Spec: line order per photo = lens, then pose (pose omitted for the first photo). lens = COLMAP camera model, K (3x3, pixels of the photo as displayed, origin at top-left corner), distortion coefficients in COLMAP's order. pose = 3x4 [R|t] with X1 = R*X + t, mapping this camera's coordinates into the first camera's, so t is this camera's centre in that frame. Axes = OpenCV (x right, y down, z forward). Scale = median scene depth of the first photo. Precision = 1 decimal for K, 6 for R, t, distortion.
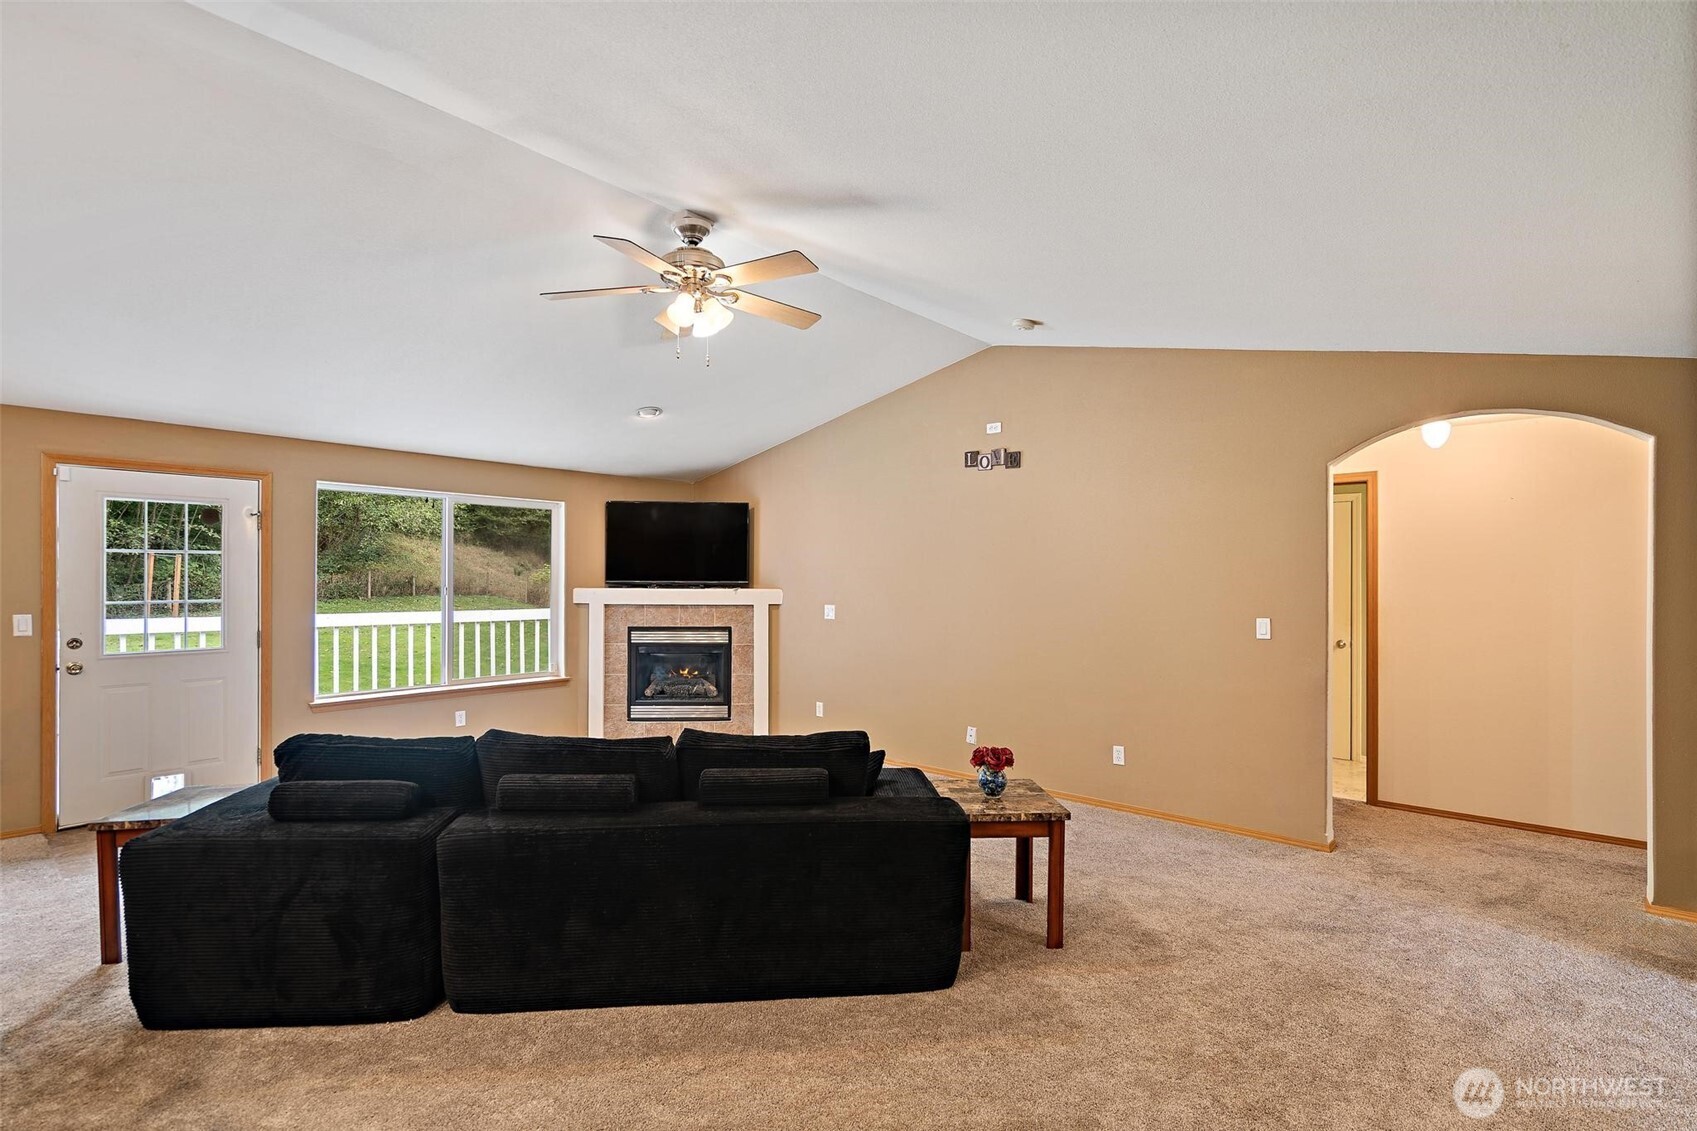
lens RADIAL K [[776.0, 0, 834.8], [0, 776.0, 573.8], [0, 0, 1]] dist [-0.000916, 0.000401]
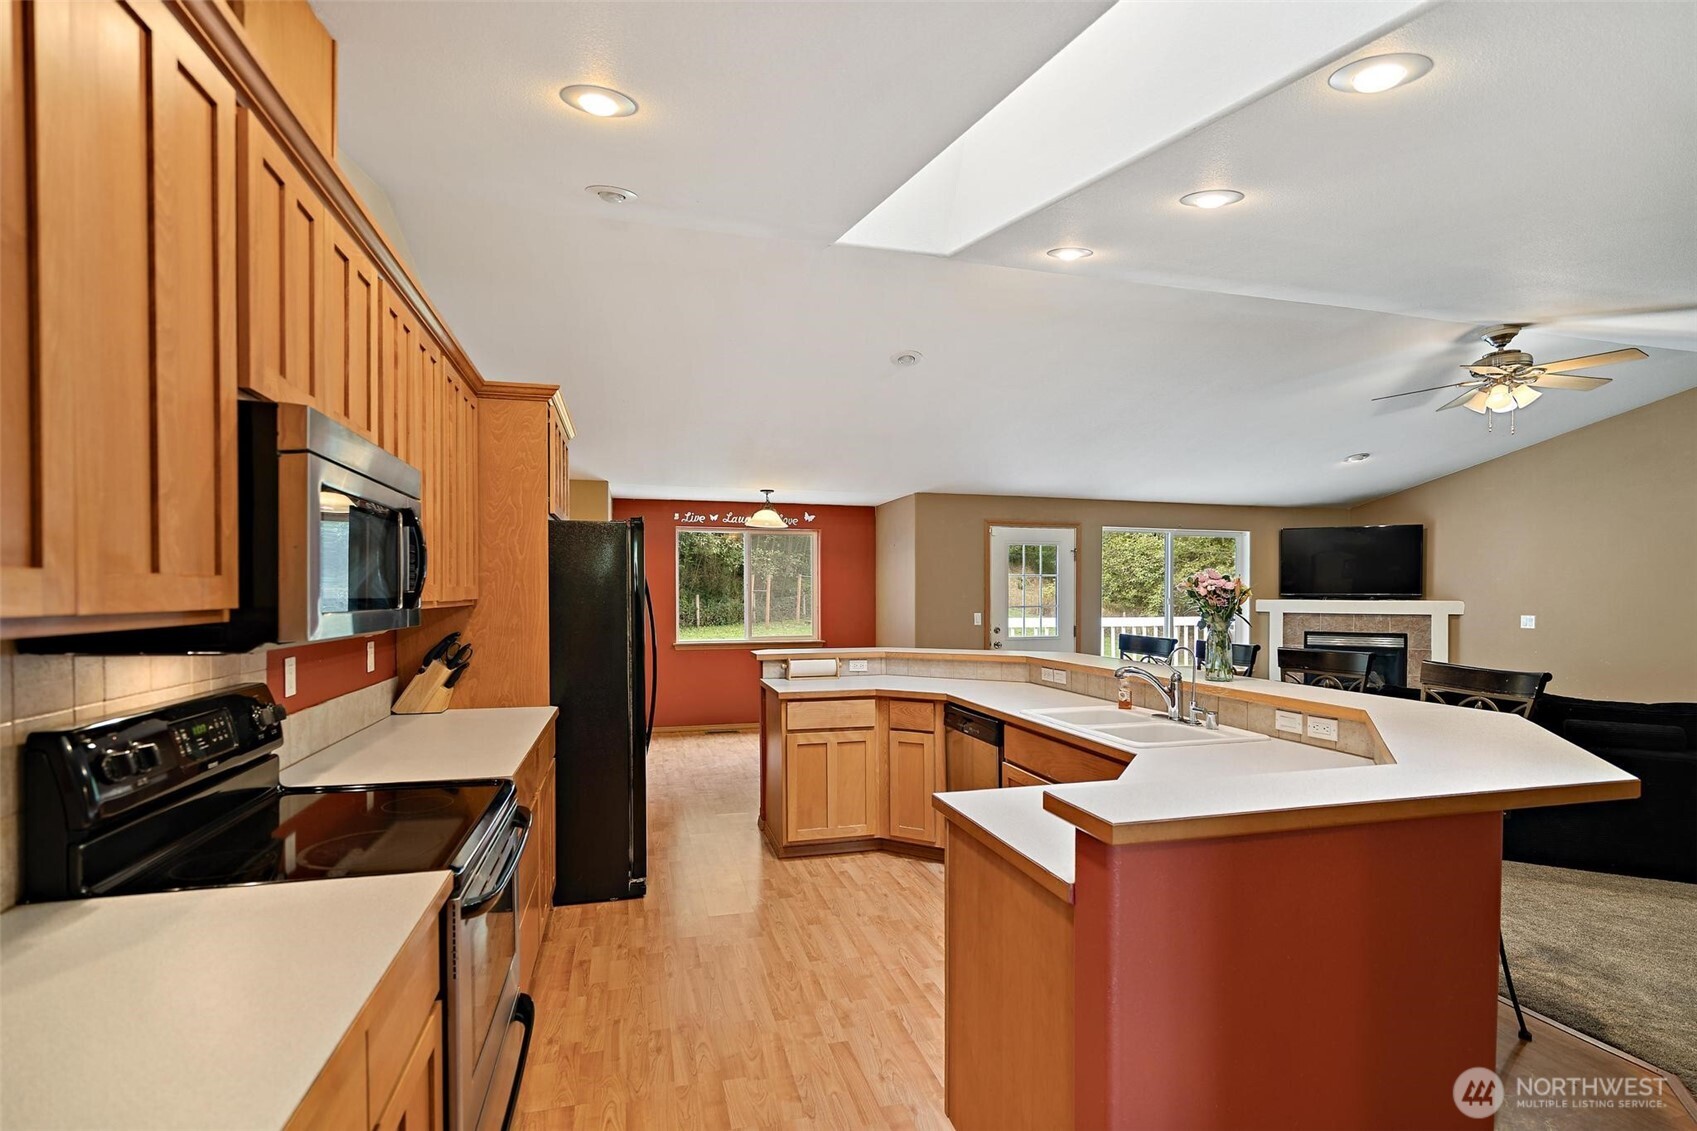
lens RADIAL K [[776.0, 0, 854.8], [0, 776.0, 605.1], [0, 0, 1]] dist [-0.000916, 0.000401]
pose [[0.847969, 0.006480, -0.530006, -0.221384], [0.006498, 0.999723, 0.022620, -0.005063], [0.530006, -0.022625, 0.847692, -0.404902]]
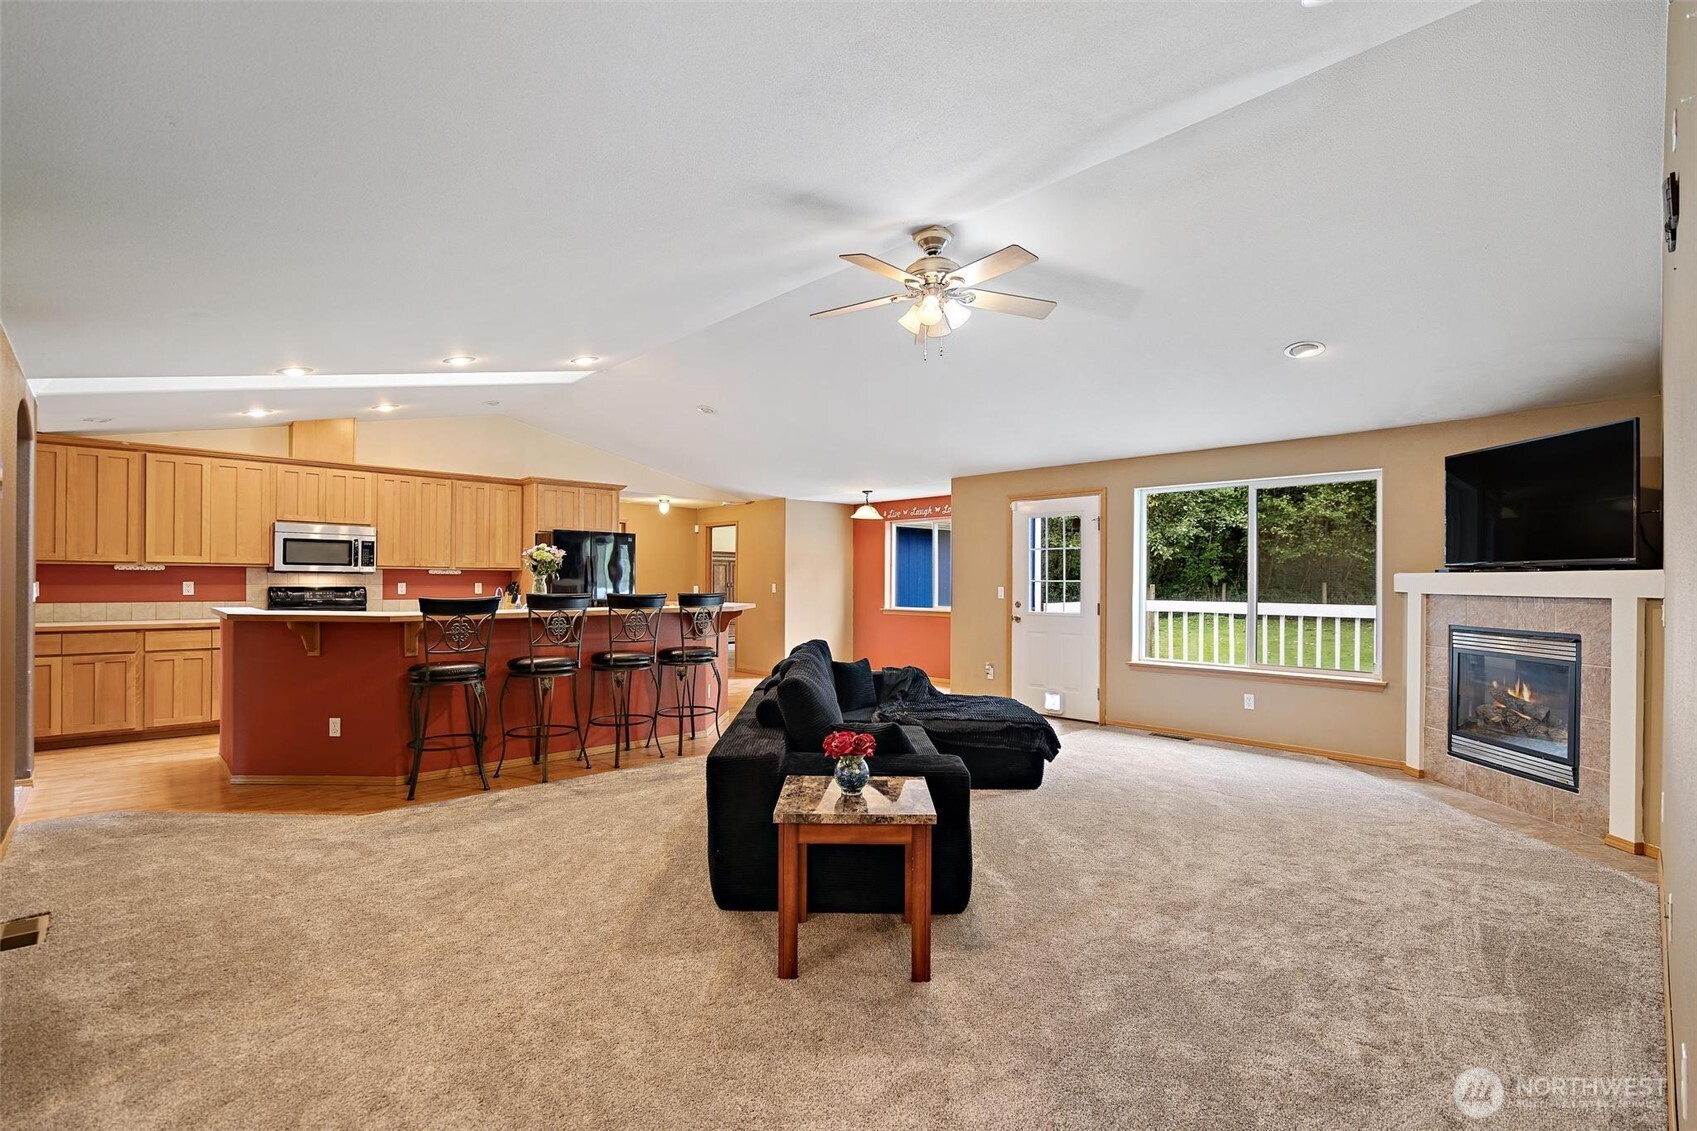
lens RADIAL K [[776.0, 0, 853.0], [0, 776.0, 577.0], [0, 0, 1]] dist [-0.000916, 0.000401]
pose [[-0.080583, -0.009562, -0.996702, 0.506150], [0.001773, 0.999951, -0.009736, 0.029458], [0.996746, -0.002552, -0.080563, 0.505593]]
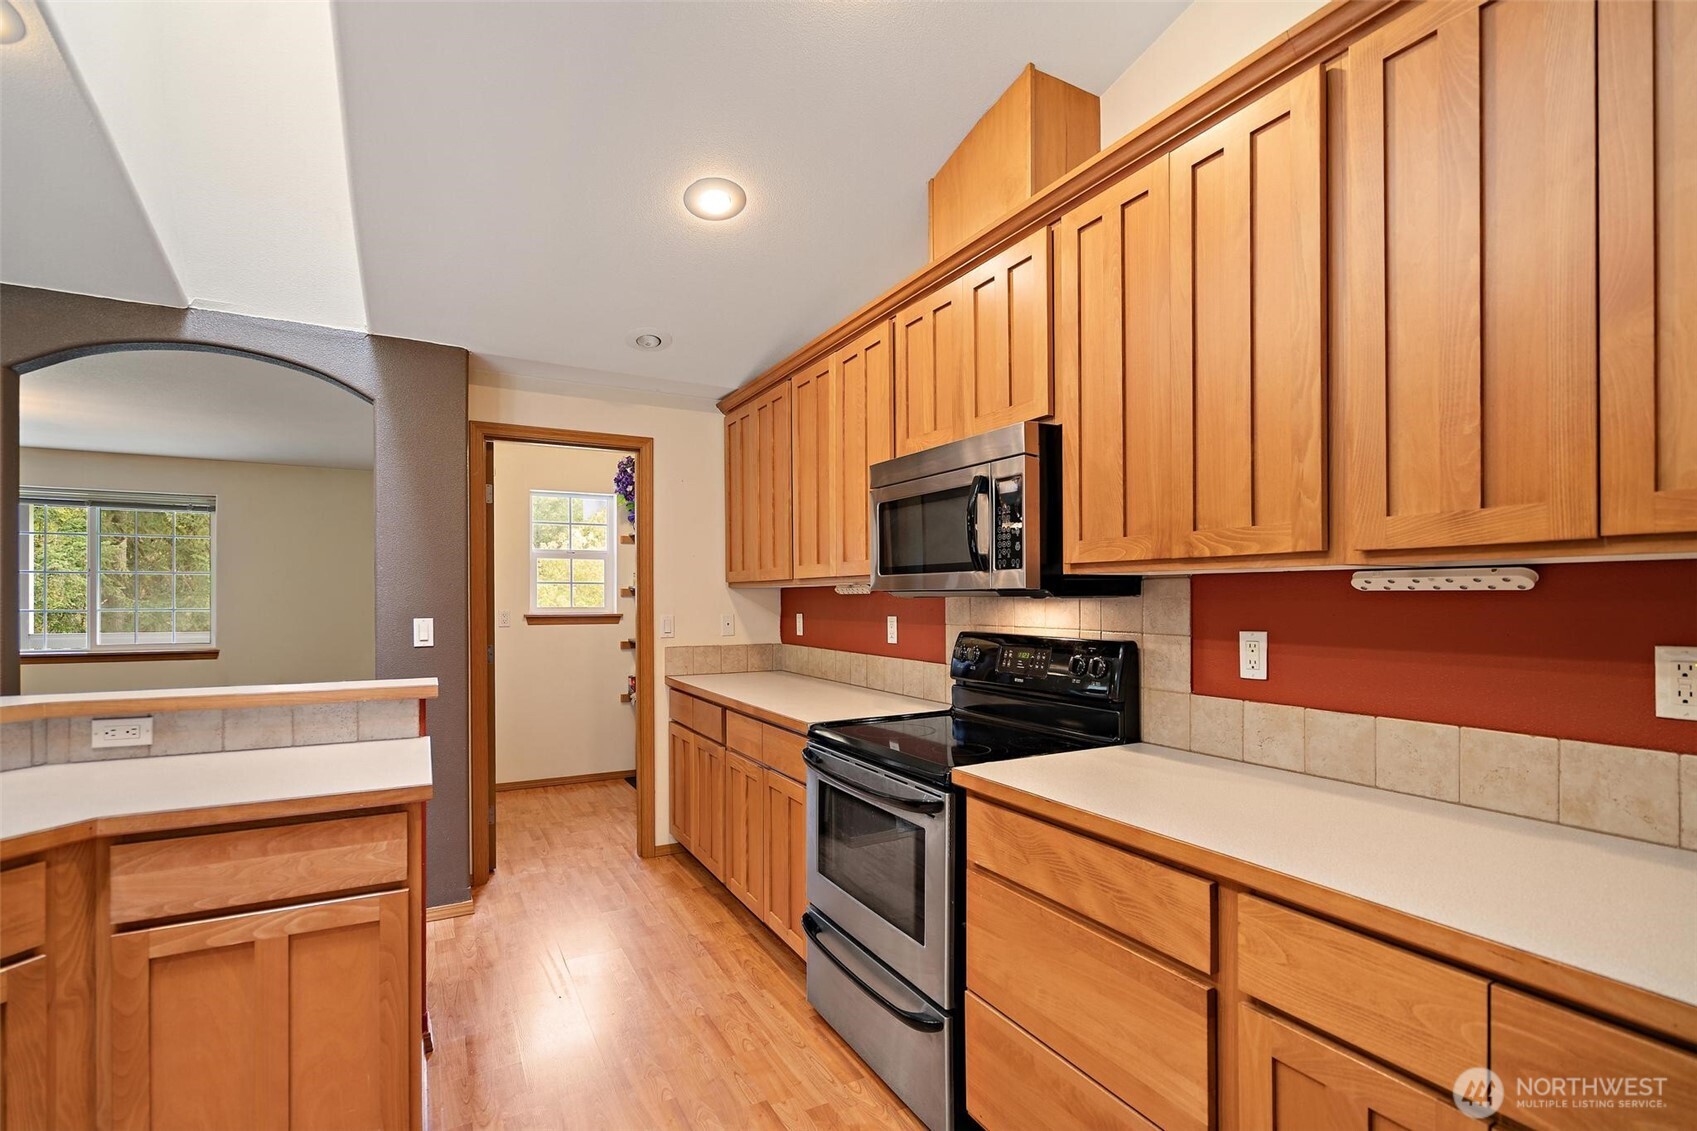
lens RADIAL K [[776.0, 0, 841.2], [0, 776.0, 599.7], [0, 0, 1]] dist [-0.000916, 0.000401]
pose [[-0.941571, -0.003556, 0.336797, -0.545369], [-0.007004, 0.999935, -0.009024, 0.017833], [-0.336743, -0.010856, -0.941534, 0.051631]]
